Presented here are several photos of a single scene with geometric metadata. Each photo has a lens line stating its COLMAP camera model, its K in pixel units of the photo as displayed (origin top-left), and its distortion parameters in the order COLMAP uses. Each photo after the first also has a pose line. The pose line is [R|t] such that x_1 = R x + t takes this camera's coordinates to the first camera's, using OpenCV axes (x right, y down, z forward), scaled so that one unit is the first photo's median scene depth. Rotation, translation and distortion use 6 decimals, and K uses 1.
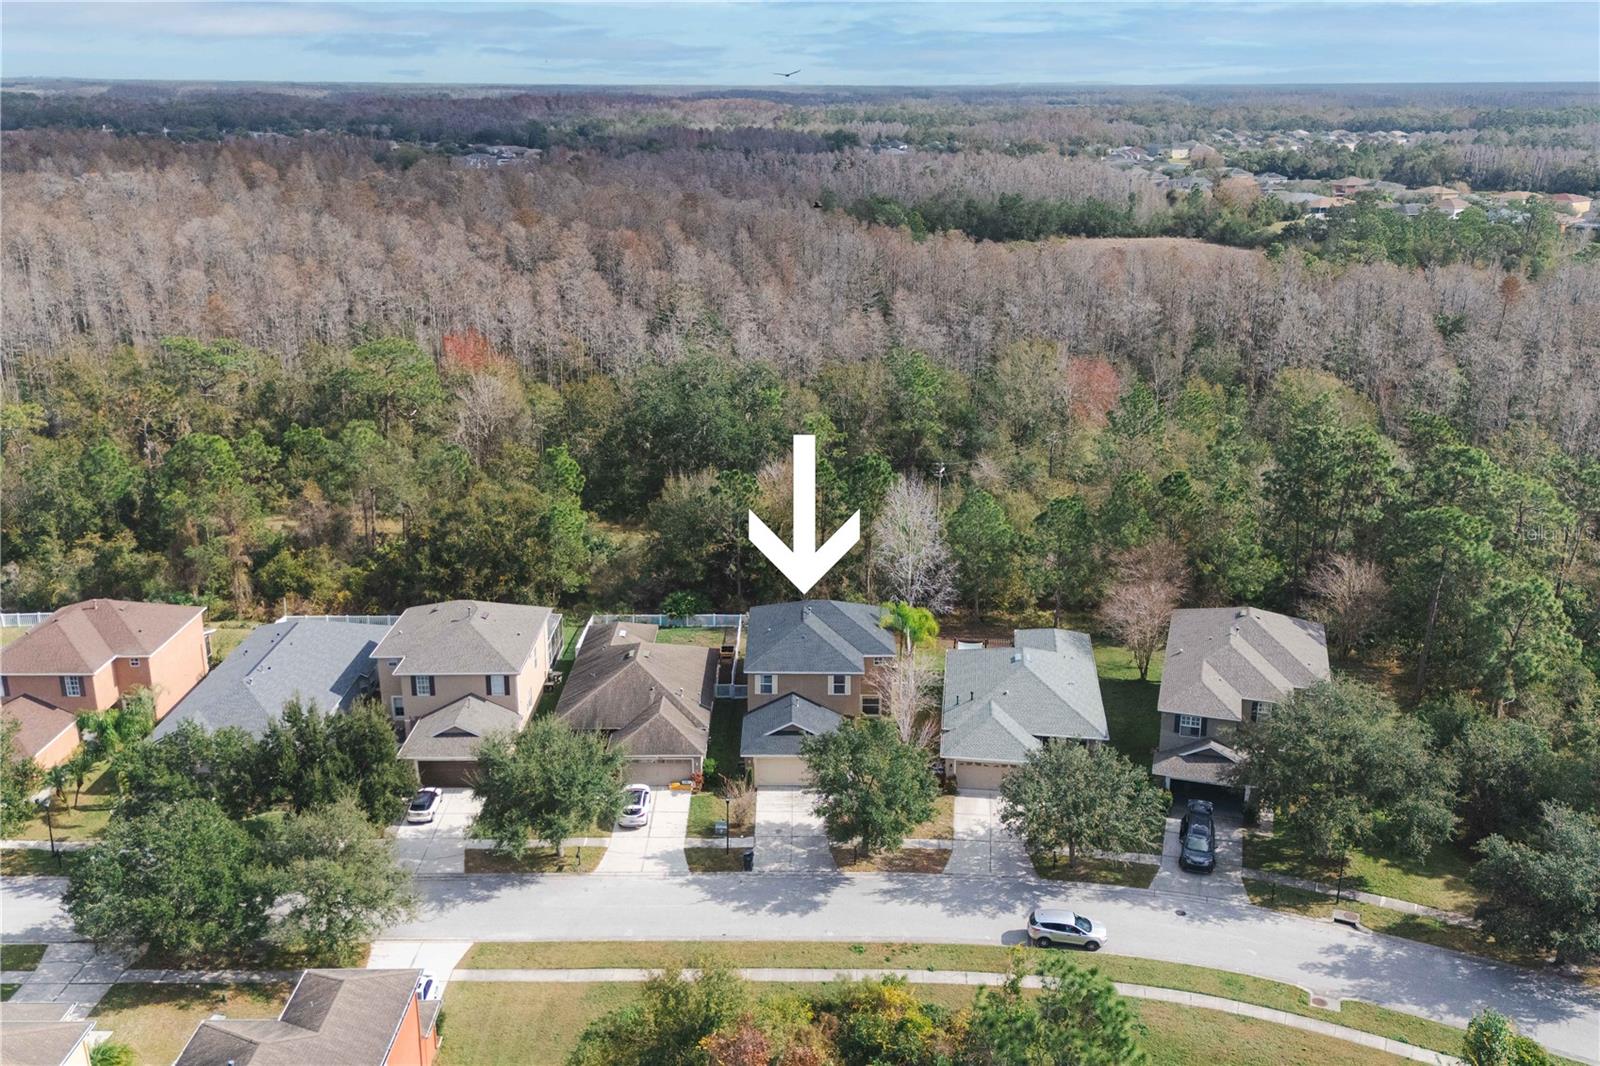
lens RADIAL K [[1437.9, 0, 800.0], [0, 1437.9, 533.0], [0, 0, 1]] dist [0.138676, -0.204564]
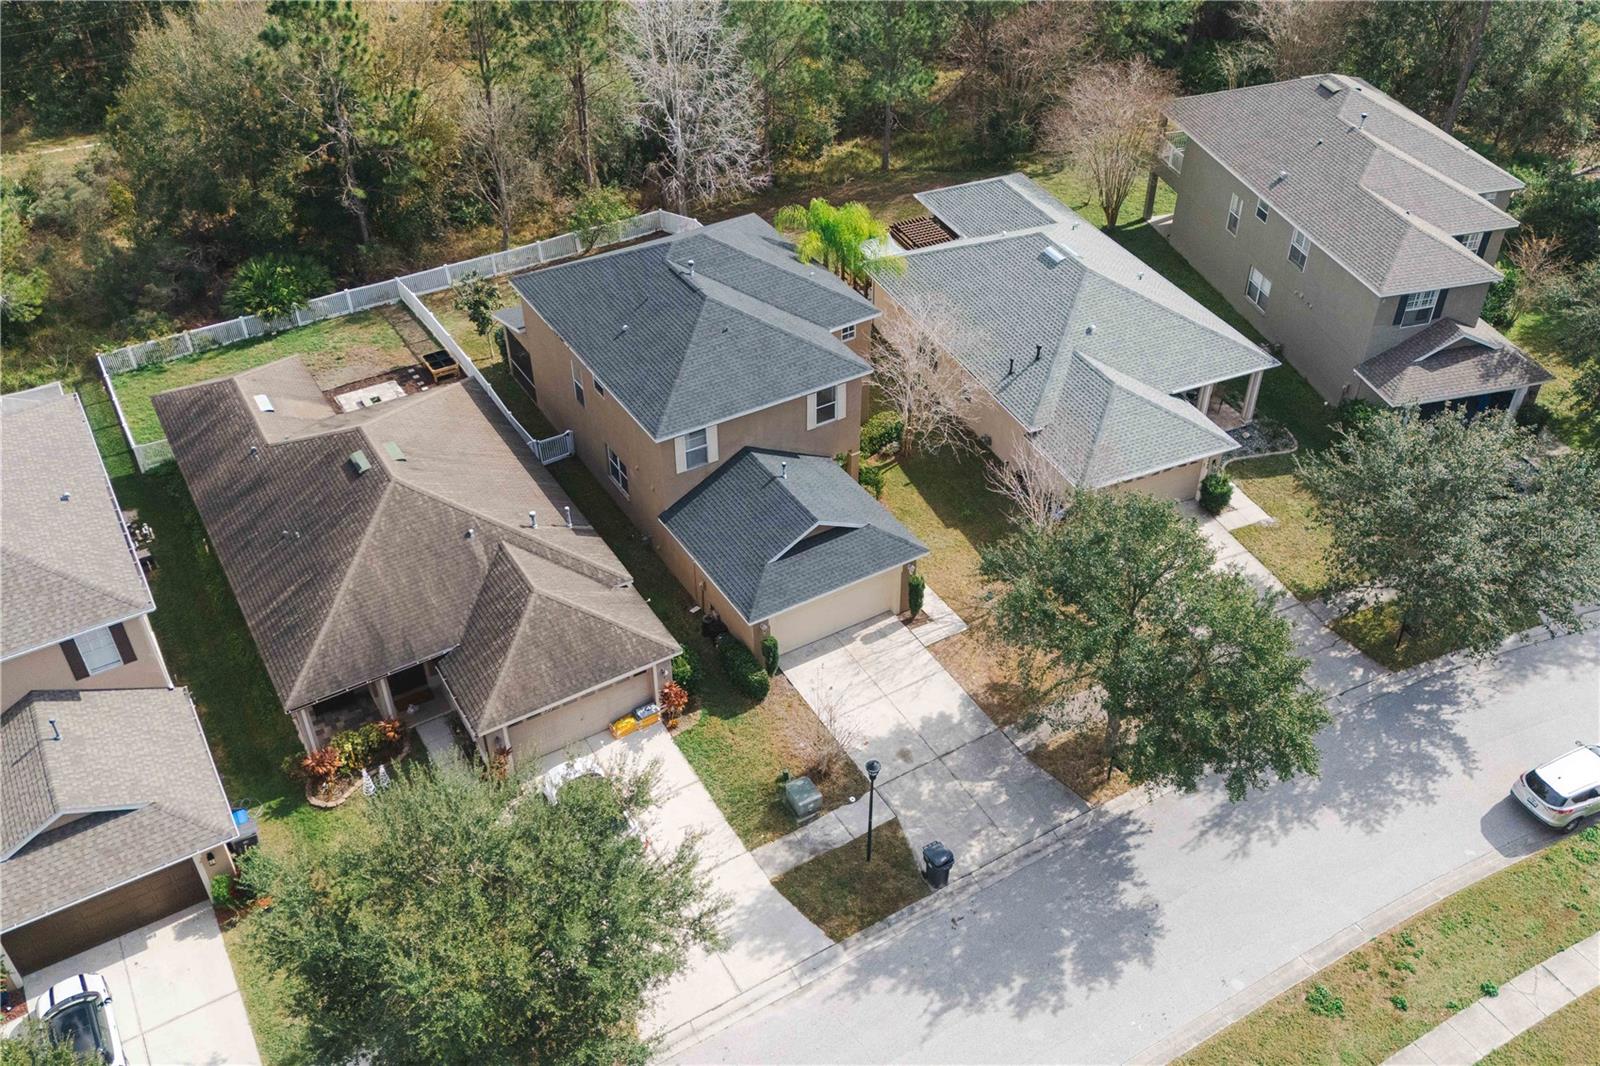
lens RADIAL K [[1388.2, 0, 800.0], [0, 1388.2, 533.0], [0, 0, 1]] dist [0.069274, -0.004038]
pose [[0.856003, -0.329403, 0.398438, -0.192990], [0.164829, 0.904394, 0.393577, -0.047322], [-0.489990, -0.271229, 0.828459, 0.609292]]
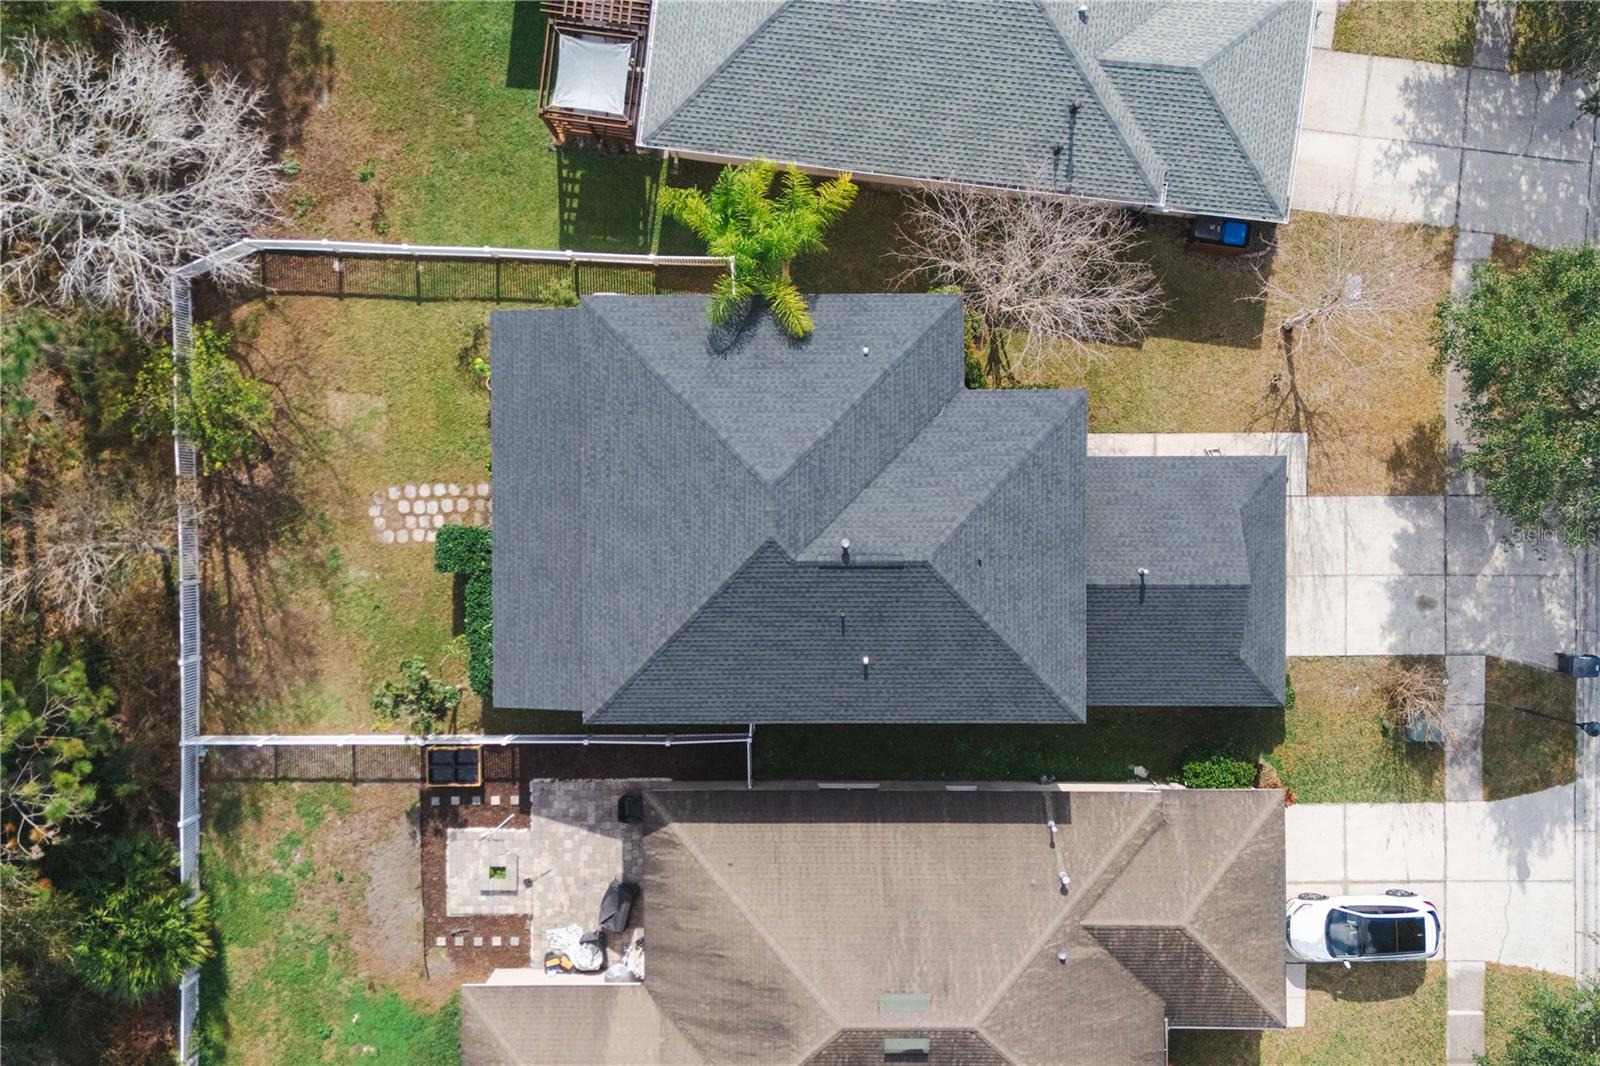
lens RADIAL K [[1437.9, 0, 800.0], [0, 1437.9, 533.0], [0, 0, 1]] dist [0.138676, -0.204564]
pose [[-0.007975, -0.999756, -0.020588, 0.017926], [0.308285, -0.022044, 0.951038, -0.282164], [-0.951261, 0.001237, 0.308386, 0.978609]]
